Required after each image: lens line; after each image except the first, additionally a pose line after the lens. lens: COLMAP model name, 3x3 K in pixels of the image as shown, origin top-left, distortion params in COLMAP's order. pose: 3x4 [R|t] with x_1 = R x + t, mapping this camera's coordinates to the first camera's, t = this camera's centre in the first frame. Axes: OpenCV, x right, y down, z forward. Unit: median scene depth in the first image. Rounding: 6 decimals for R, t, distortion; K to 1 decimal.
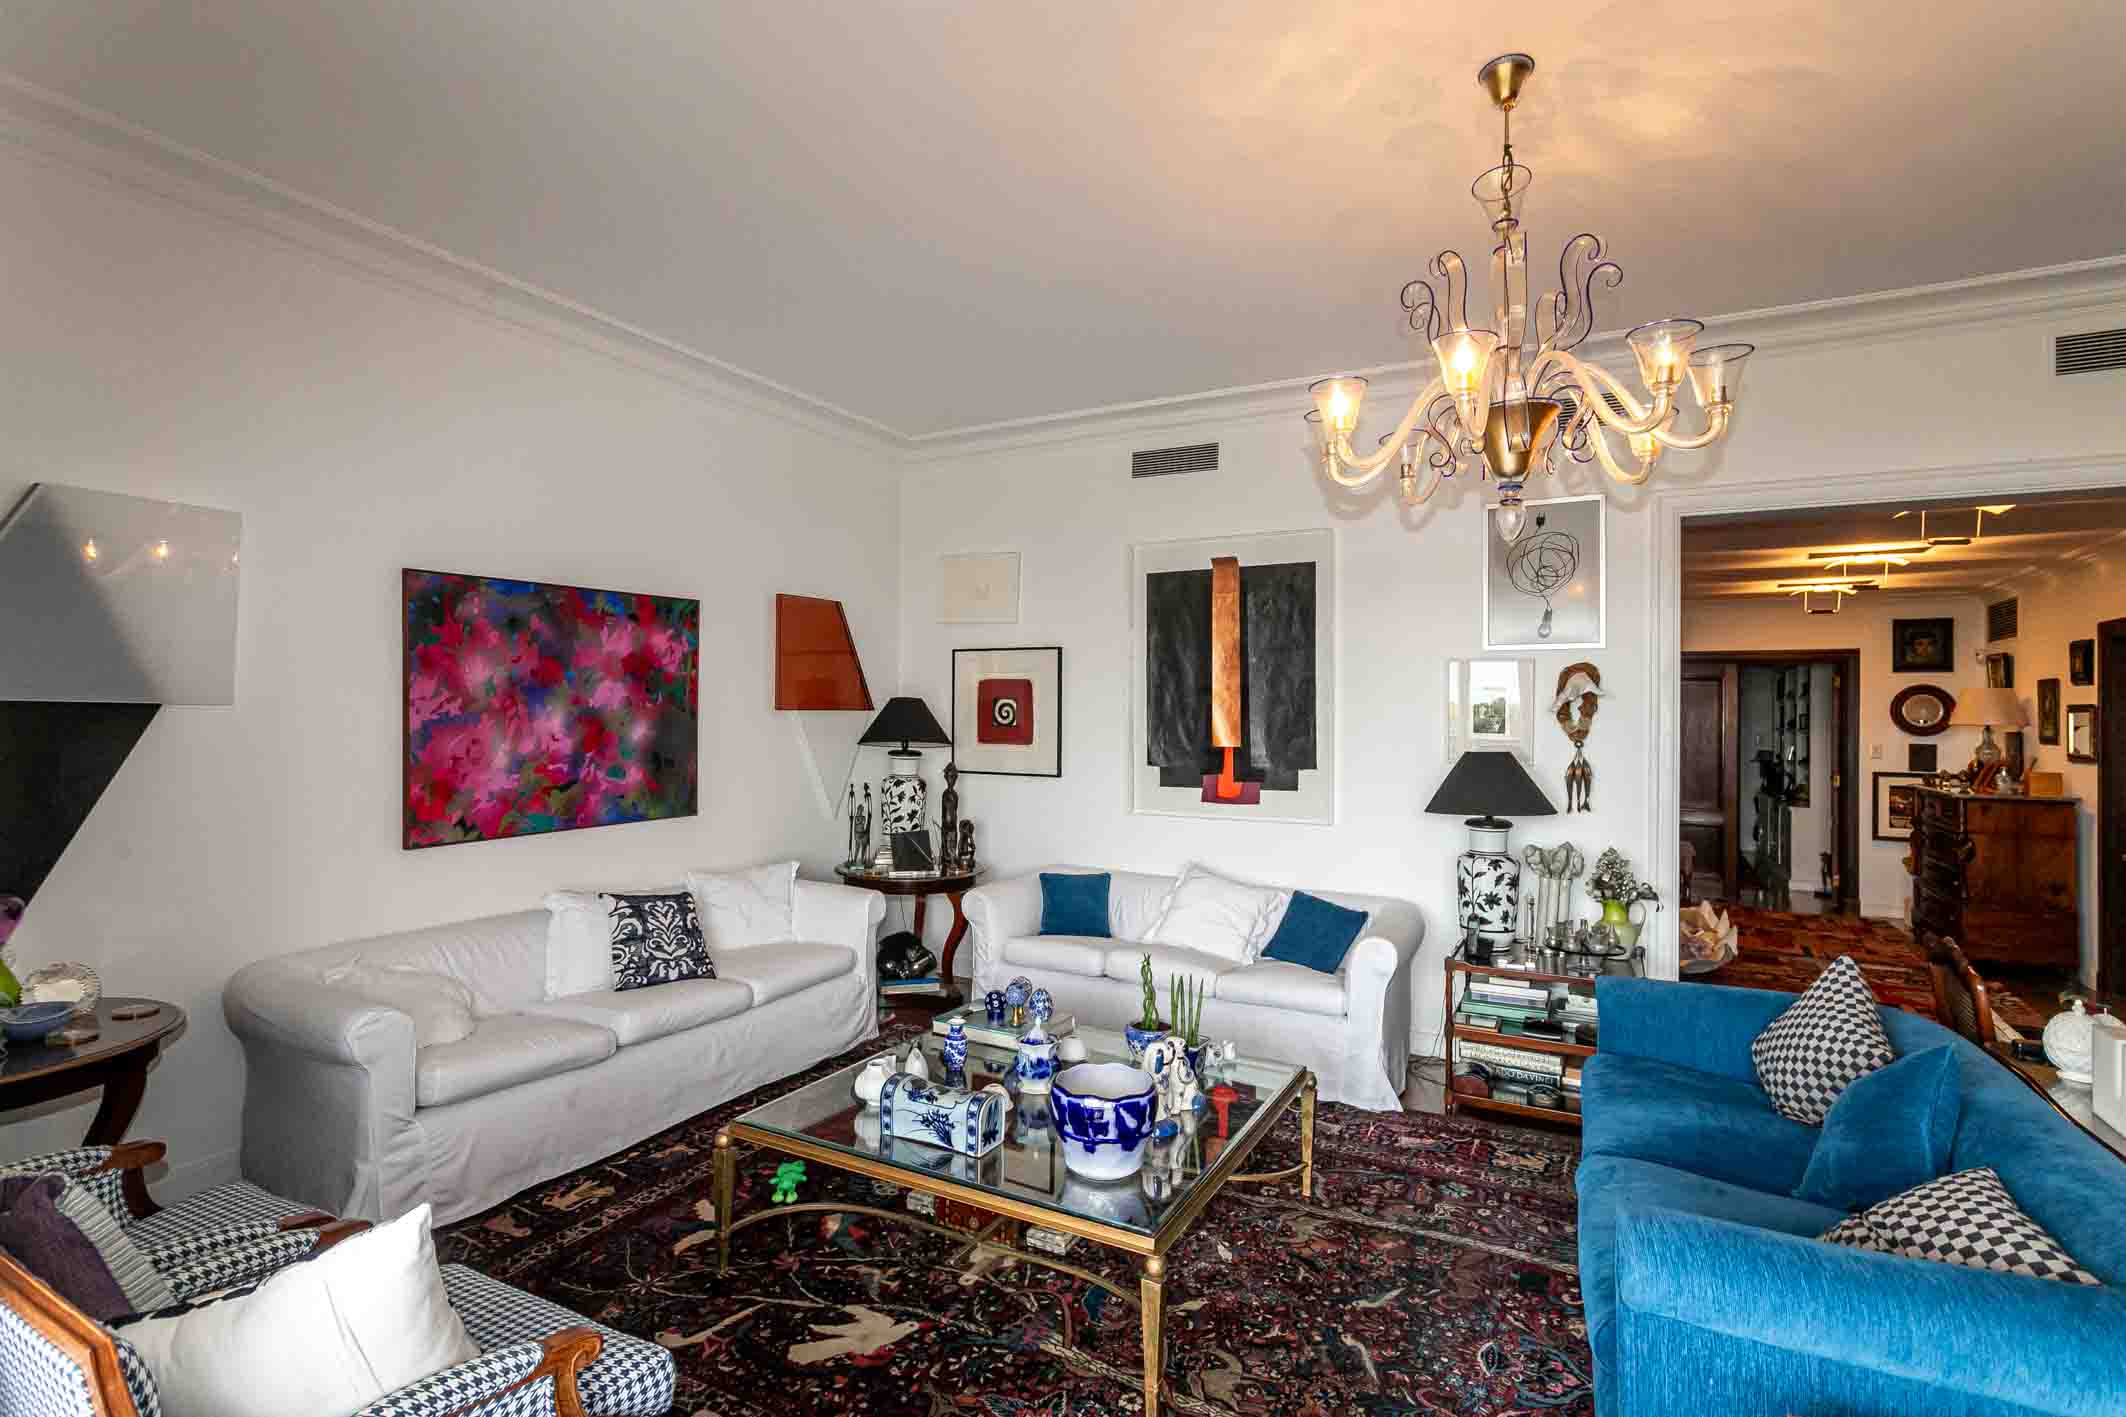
lens RADIAL K [[1012.2, 0, 1061.5], [0, 1012.2, 698.3], [0, 0, 1]] dist [0.001958, 0.000392]
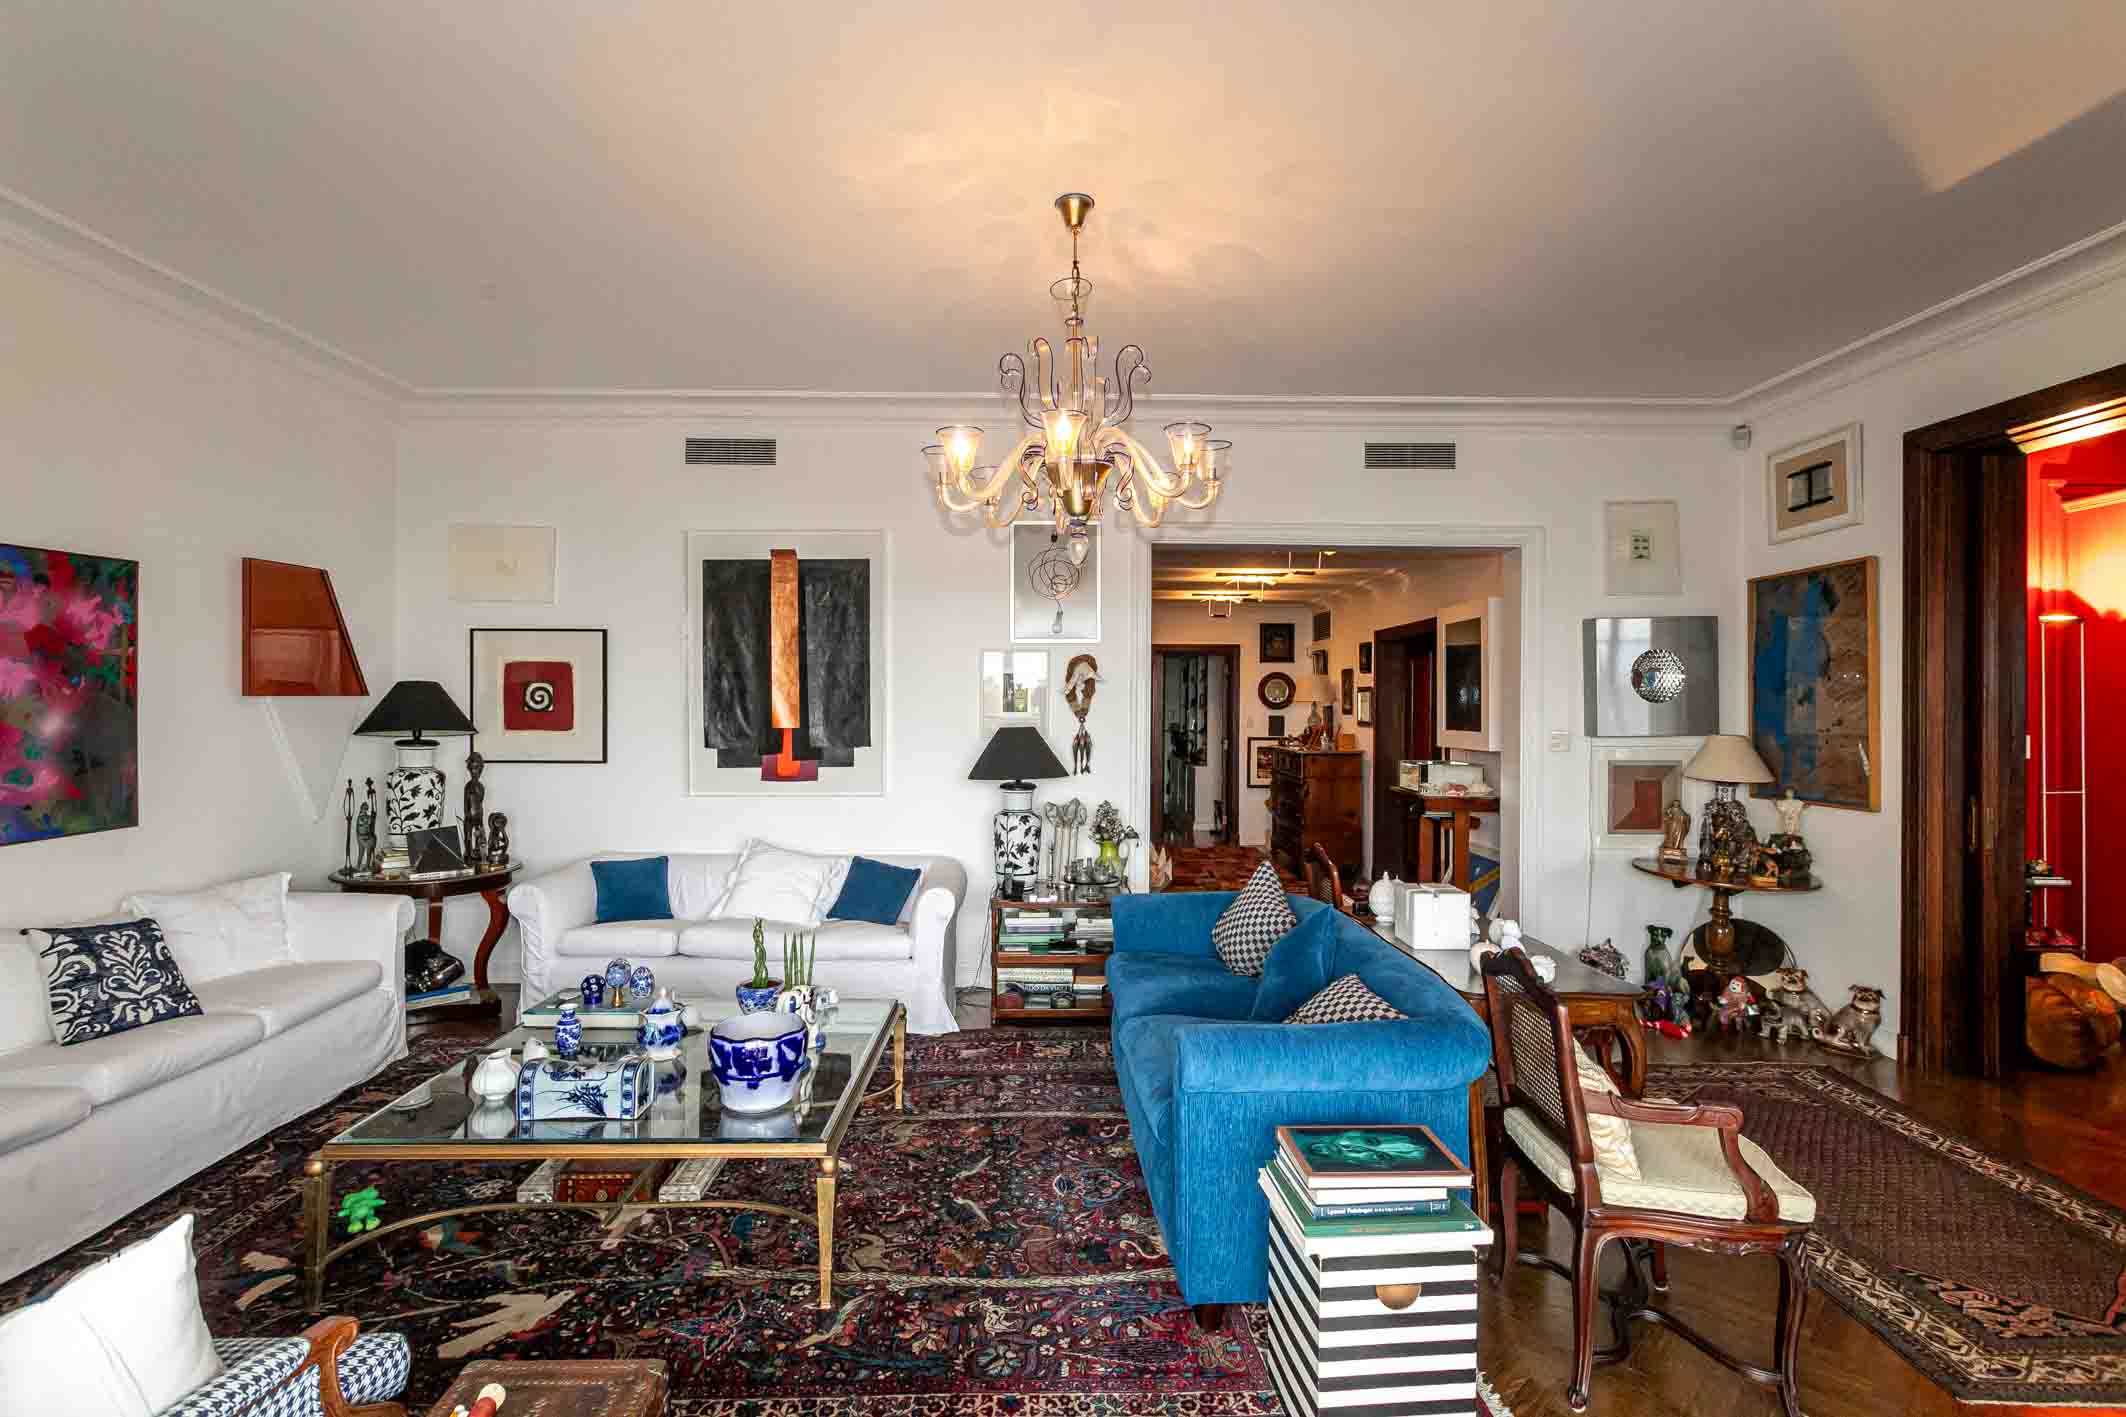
lens RADIAL K [[1012.2, 0, 1055.2], [0, 1012.2, 699.1], [0, 0, 1]] dist [0.001958, 0.000392]
pose [[0.874814, -0.007739, 0.484397, -0.121318], [-0.001481, 0.999825, 0.018647, -0.003226], [-0.484457, -0.017030, 0.874649, -0.076560]]
